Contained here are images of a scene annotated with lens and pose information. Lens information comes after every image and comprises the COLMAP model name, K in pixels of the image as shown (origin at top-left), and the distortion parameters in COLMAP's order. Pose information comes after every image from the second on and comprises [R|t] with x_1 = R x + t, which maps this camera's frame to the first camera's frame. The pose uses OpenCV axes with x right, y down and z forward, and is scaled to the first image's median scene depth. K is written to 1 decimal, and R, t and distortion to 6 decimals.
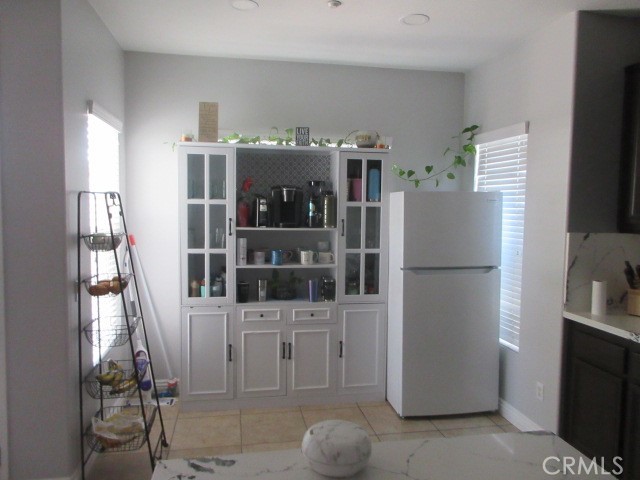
lens RADIAL K [[478.3, 0, 320.0], [0, 478.3, 240.0], [0, 0, 1]] dist [-0.000342, 0.003508]
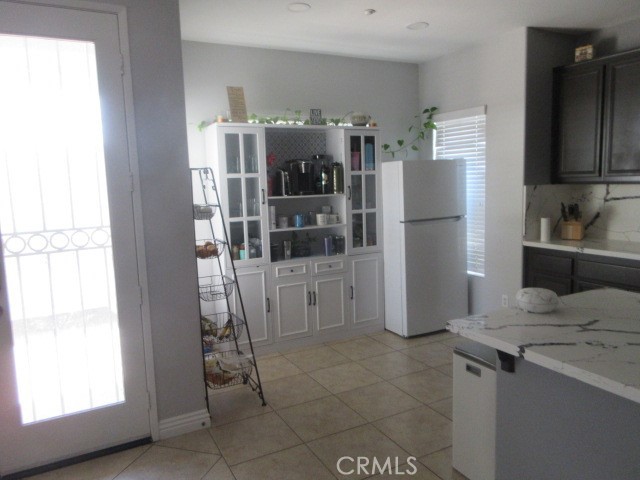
lens RADIAL K [[478.3, 0, 320.0], [0, 478.3, 240.0], [0, 0, 1]] dist [-0.000342, 0.003508]
pose [[0.951762, -0.081209, 0.295895, -0.400453], [0.066623, 0.996028, 0.059066, 0.017419], [-0.299516, -0.036504, 0.953393, -0.142949]]
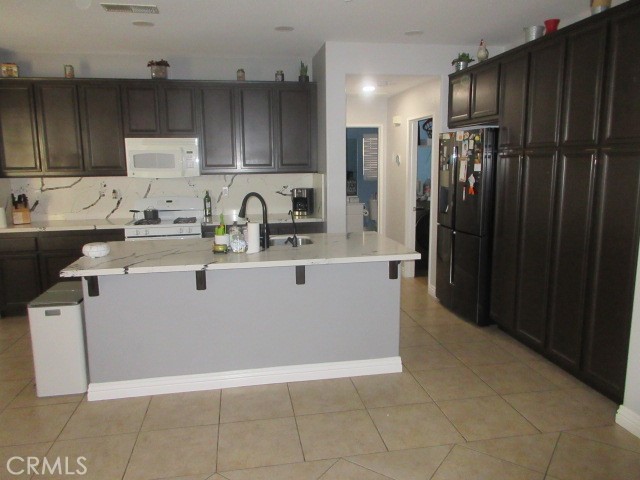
lens RADIAL K [[478.3, 0, 320.0], [0, 478.3, 240.0], [0, 0, 1]] dist [-0.000342, 0.003508]
pose [[-0.003056, -0.169830, 0.985469, -0.872993], [0.084498, 0.981905, 0.169477, 0.008356], [-0.996419, 0.083788, 0.011350, -0.099148]]
